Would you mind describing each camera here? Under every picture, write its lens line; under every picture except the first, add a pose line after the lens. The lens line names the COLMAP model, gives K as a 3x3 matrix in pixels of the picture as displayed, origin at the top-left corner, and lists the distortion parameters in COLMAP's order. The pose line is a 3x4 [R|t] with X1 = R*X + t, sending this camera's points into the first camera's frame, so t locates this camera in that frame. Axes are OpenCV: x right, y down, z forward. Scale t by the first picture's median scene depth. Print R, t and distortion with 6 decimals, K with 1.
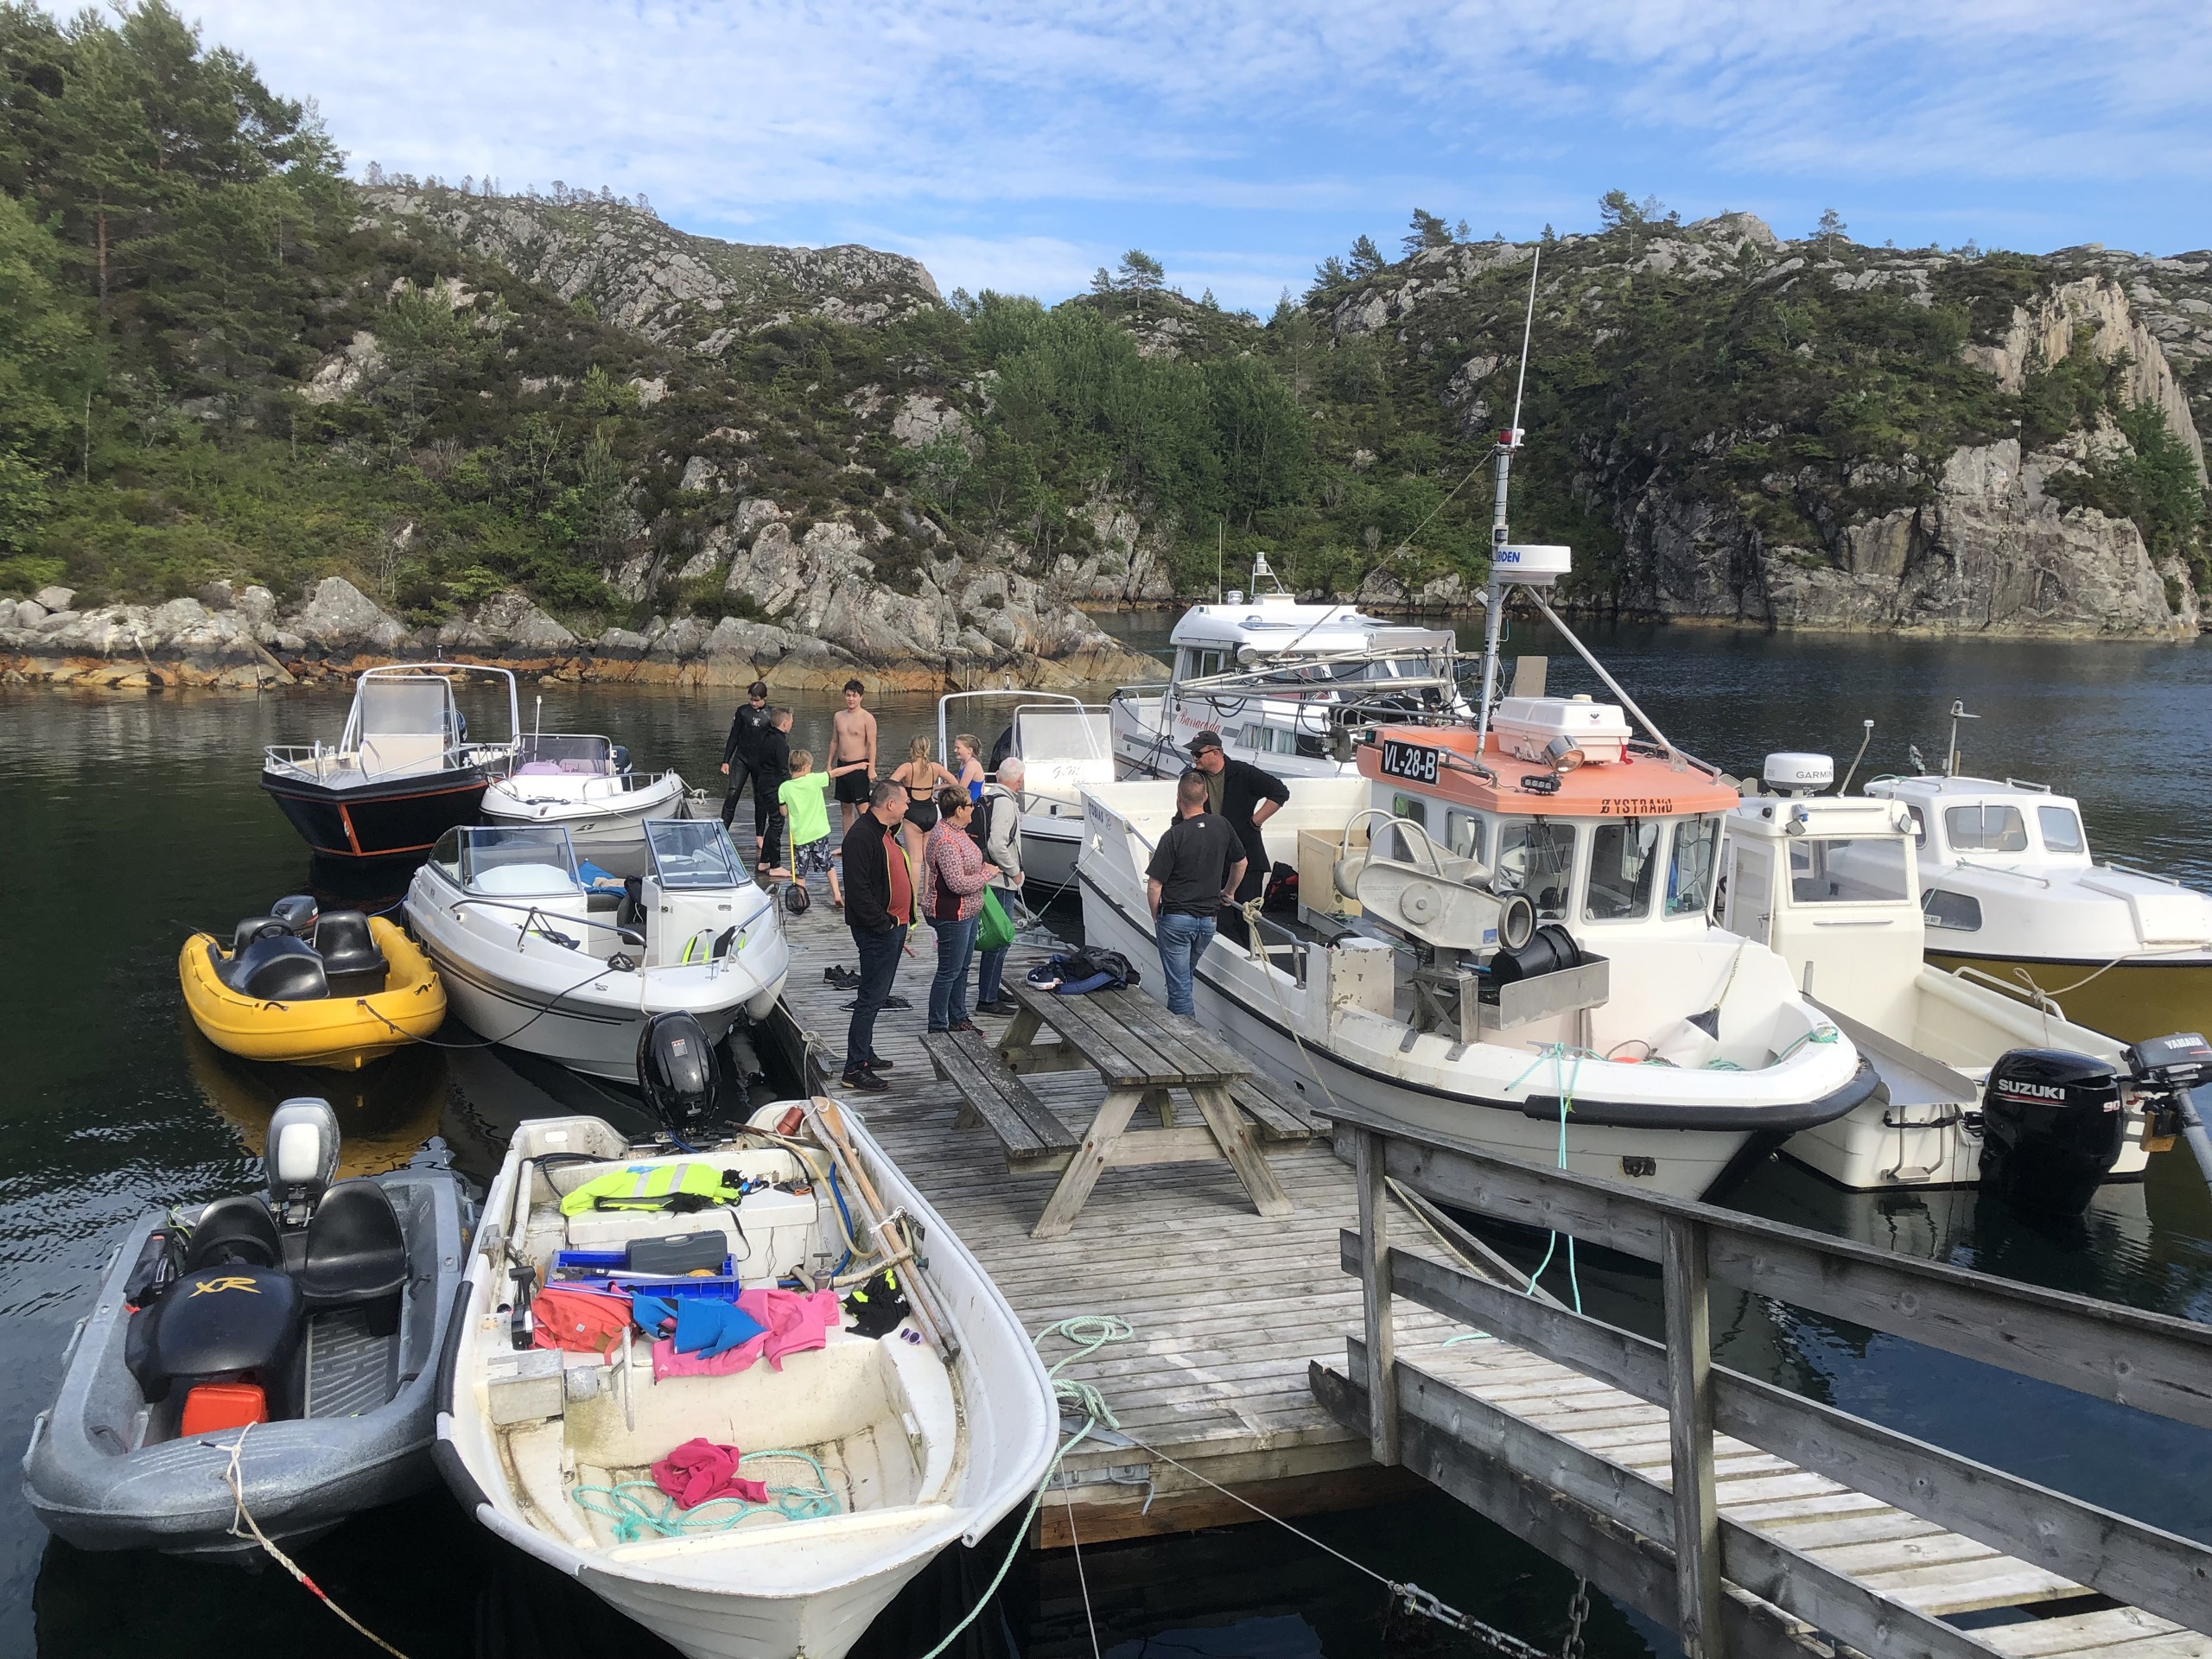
lens RADIAL K [[1842.6, 0, 1114.0], [0, 1842.6, 792.9], [0, 0, 1]] dist [0.033692, -0.007911]
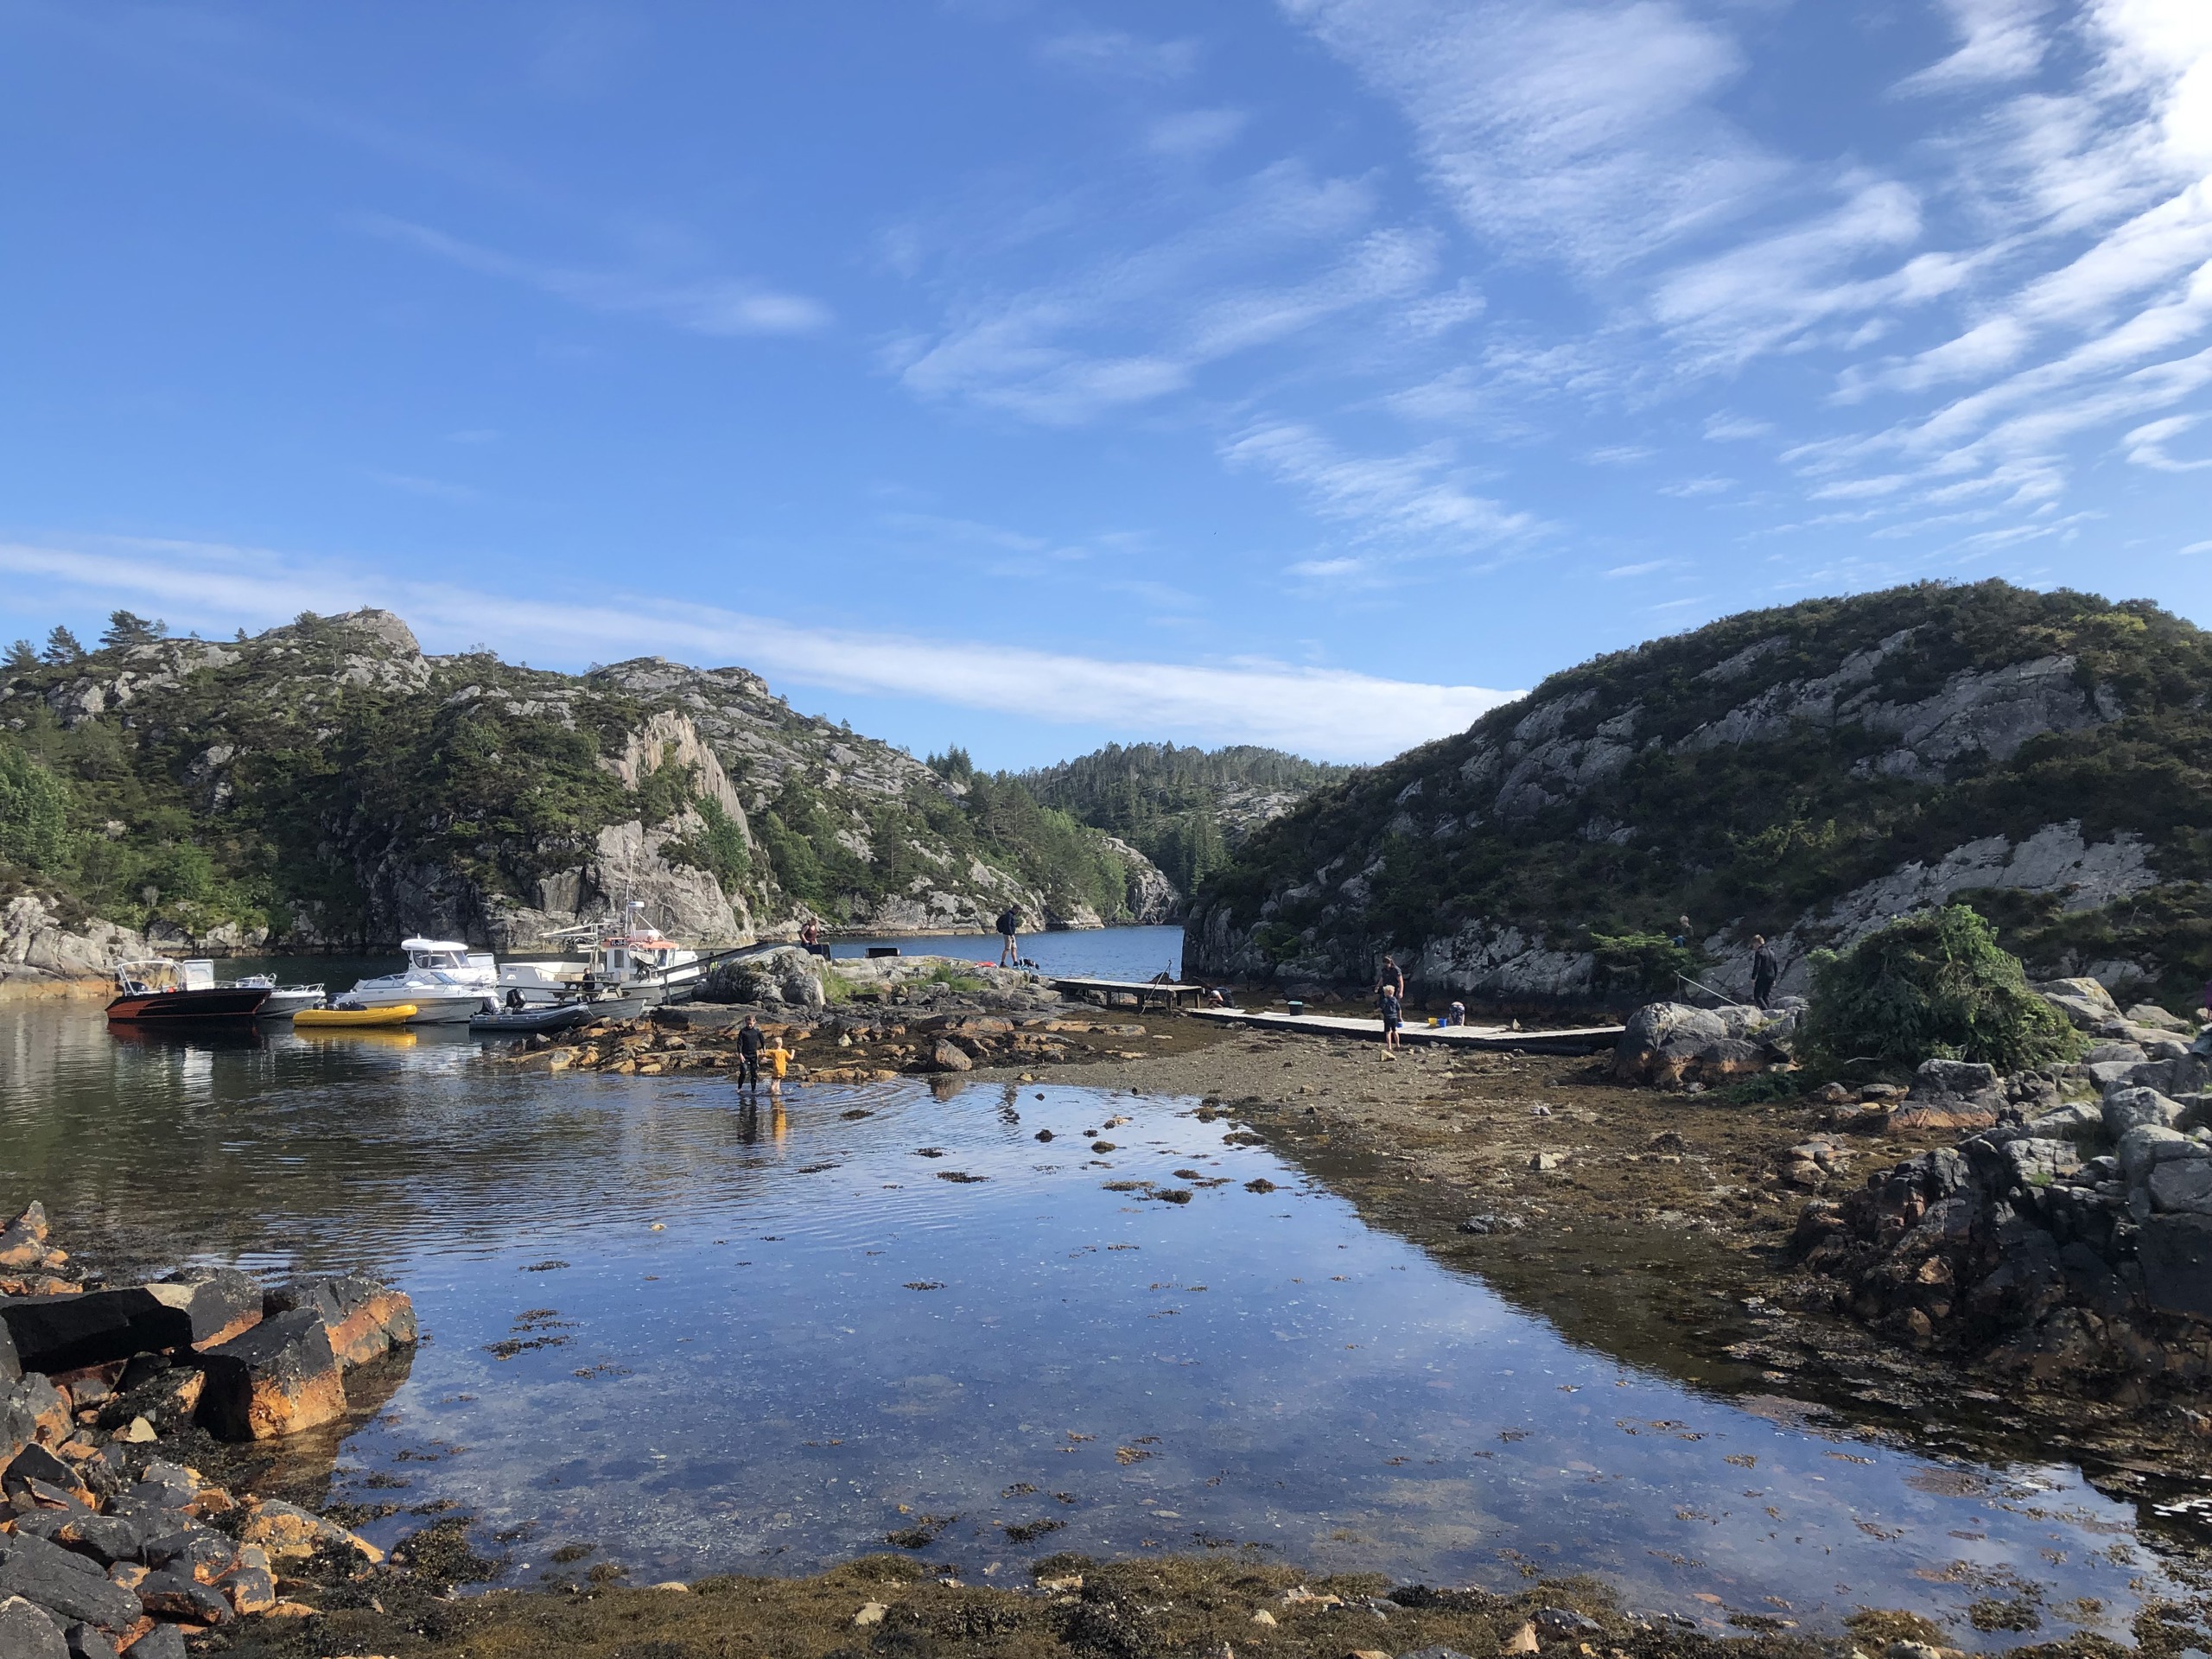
lens RADIAL K [[1809.2, 0, 1116.3], [0, 1809.2, 827.6], [0, 0, 1]] dist [0.052723, -0.063896]
pose [[0.750508, -0.003881, 0.660850, -0.188780], [0.113868, 0.985786, -0.123528, 0.040231], [-0.650977, 0.167958, 0.740283, -0.328562]]
